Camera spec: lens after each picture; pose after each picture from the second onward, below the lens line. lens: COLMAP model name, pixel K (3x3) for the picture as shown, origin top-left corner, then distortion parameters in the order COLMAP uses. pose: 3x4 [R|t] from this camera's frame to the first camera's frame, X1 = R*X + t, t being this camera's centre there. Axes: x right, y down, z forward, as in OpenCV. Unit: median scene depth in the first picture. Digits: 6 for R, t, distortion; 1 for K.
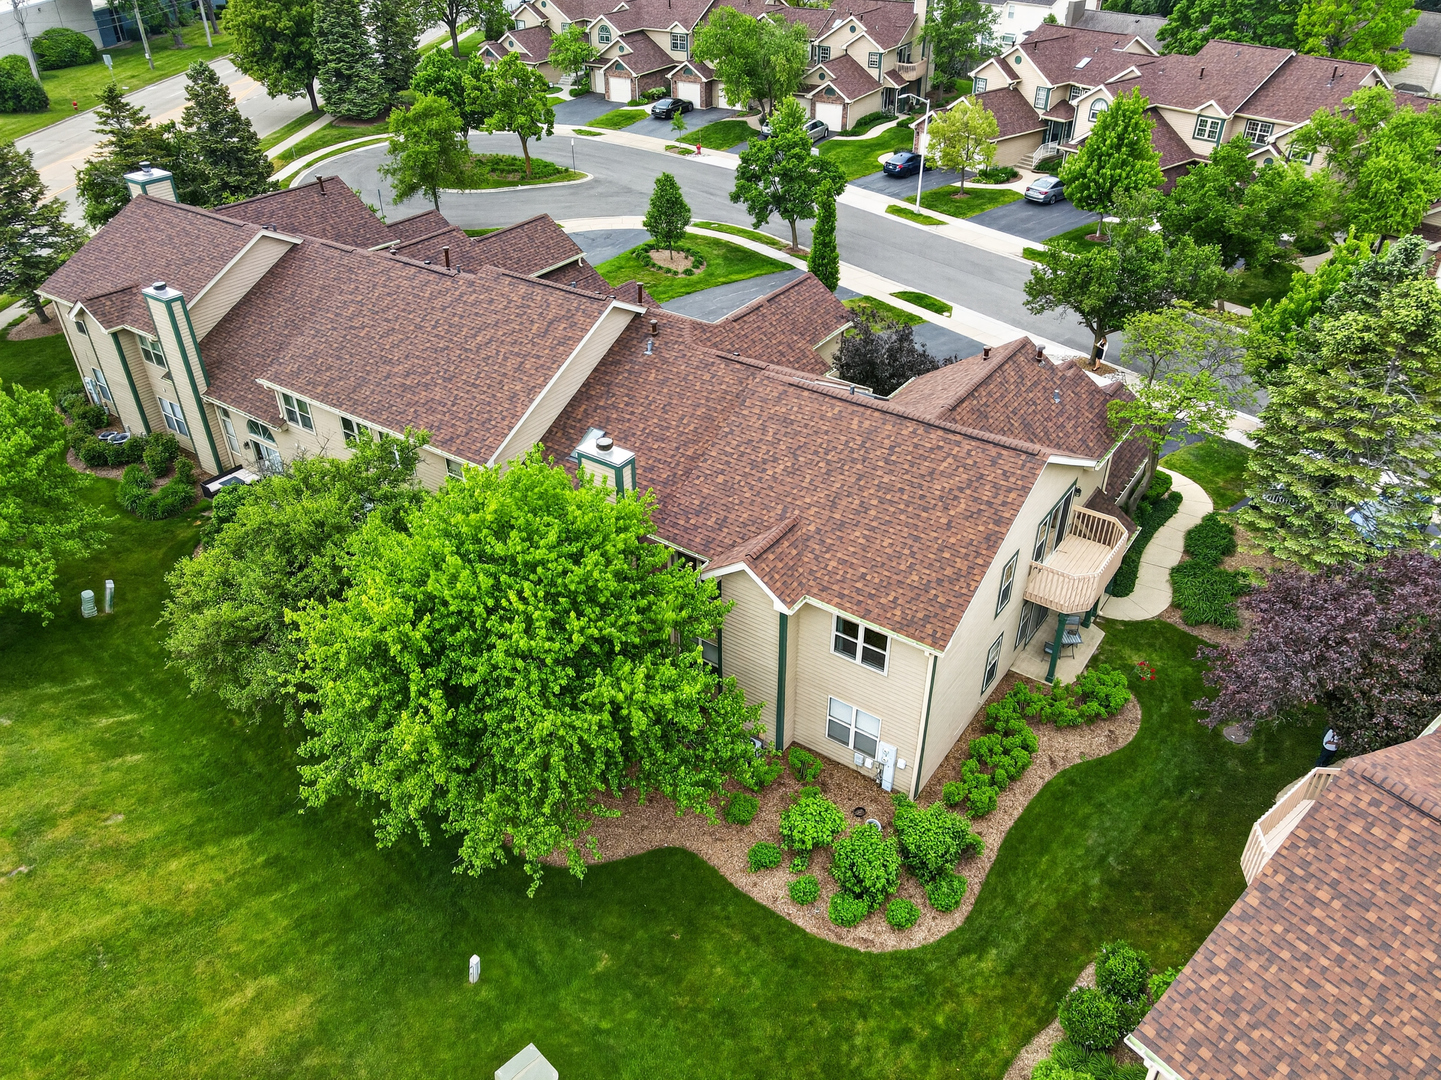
lens RADIAL K [[1054.7, 0, 716.8], [0, 1054.7, 540.6], [0, 0, 1]] dist [0.007406, 0.006007]
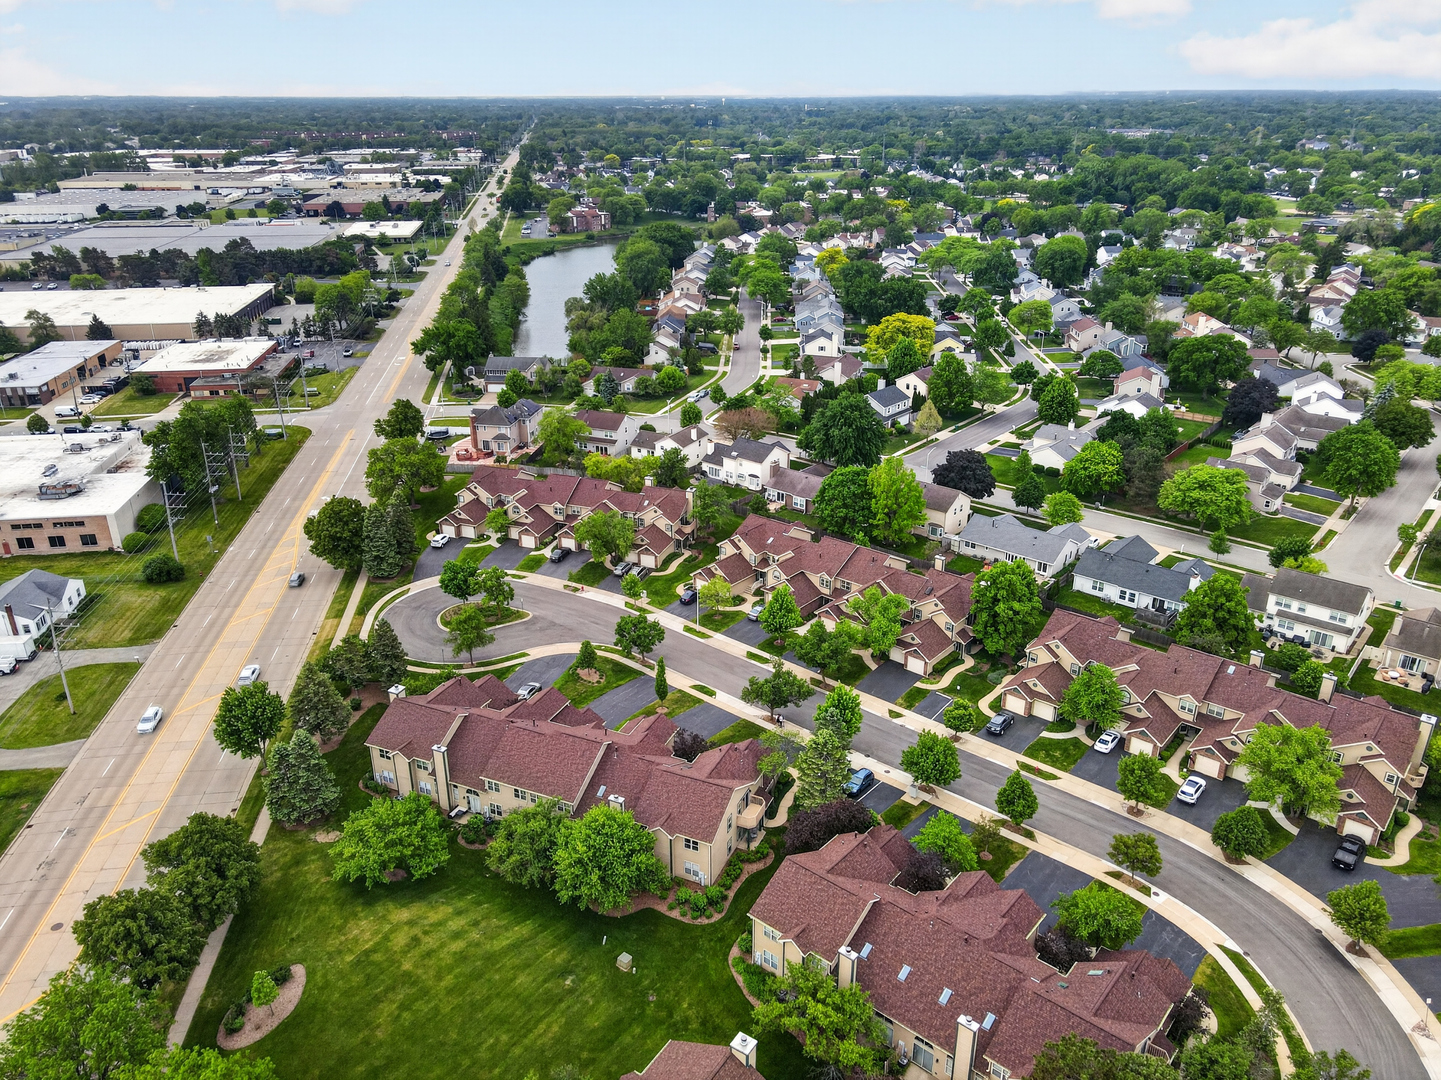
lens RADIAL K [[1054.7, 0, 716.5], [0, 1054.7, 545.6], [0, 0, 1]] dist [0.007406, 0.006007]
pose [[0.980608, -0.069658, 0.183181, -0.310628], [0.102393, 0.979083, -0.175819, -0.218848], [-0.167102, 0.191166, 0.967229, -2.264727]]
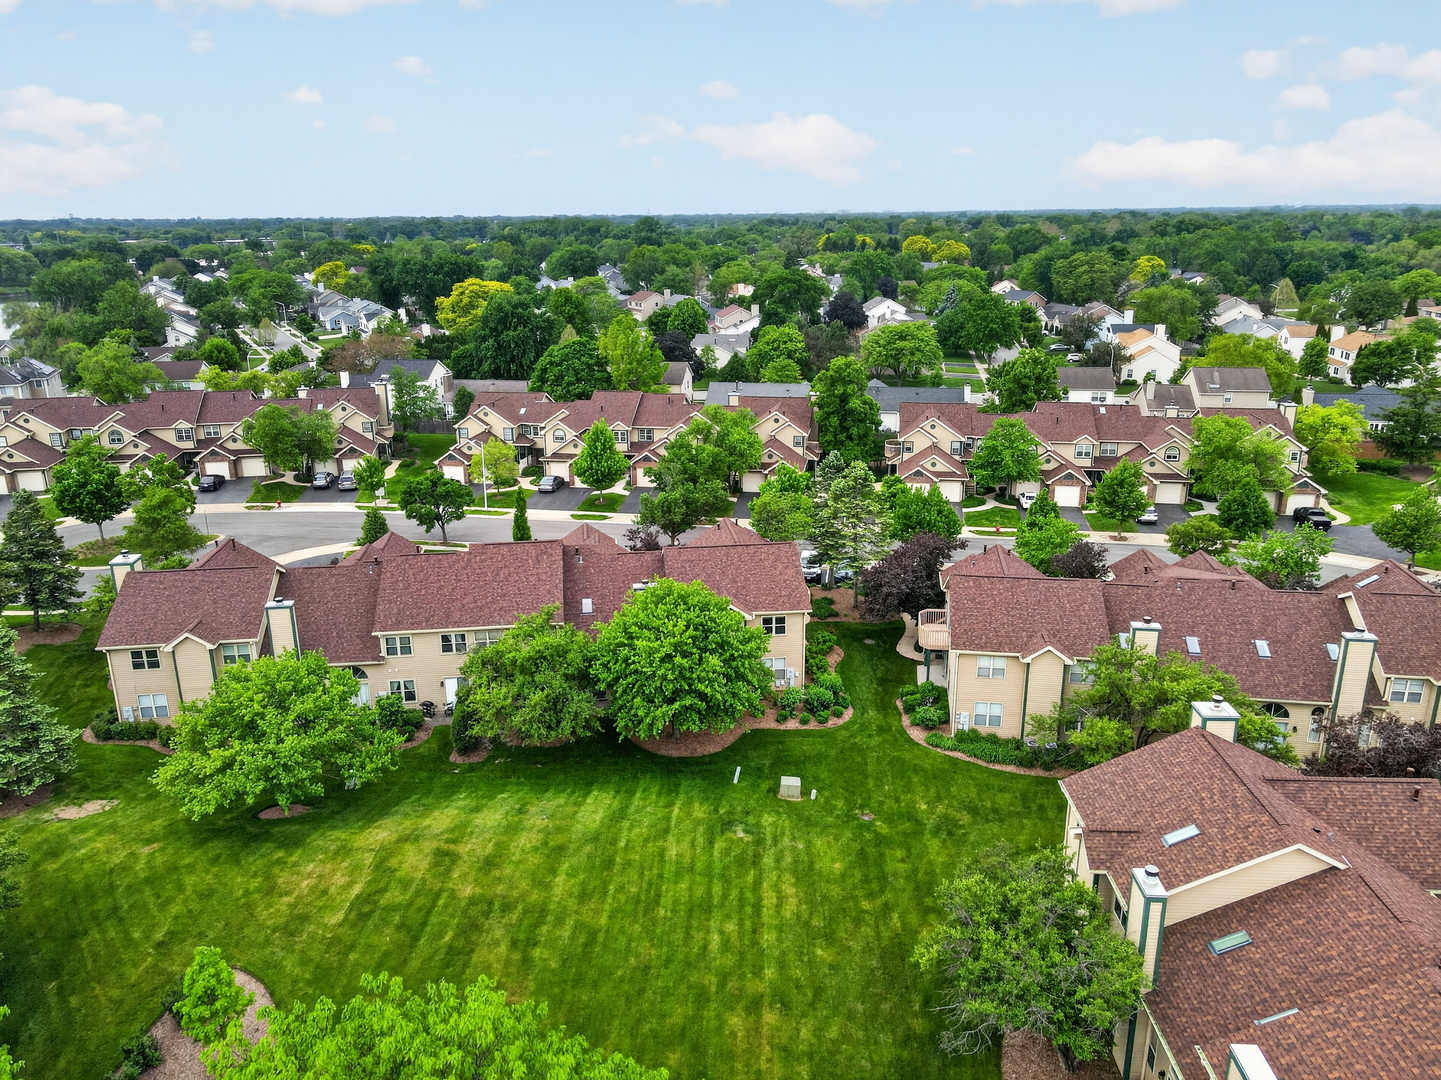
lens RADIAL K [[1054.7, 0, 714.2], [0, 1054.7, 543.1], [0, 0, 1]] dist [0.007406, 0.006007]
pose [[0.738005, -0.195833, 0.645754, -1.187873], [0.377602, 0.912957, -0.154680, 0.195864], [-0.559255, 0.357992, 0.747714, -0.647521]]
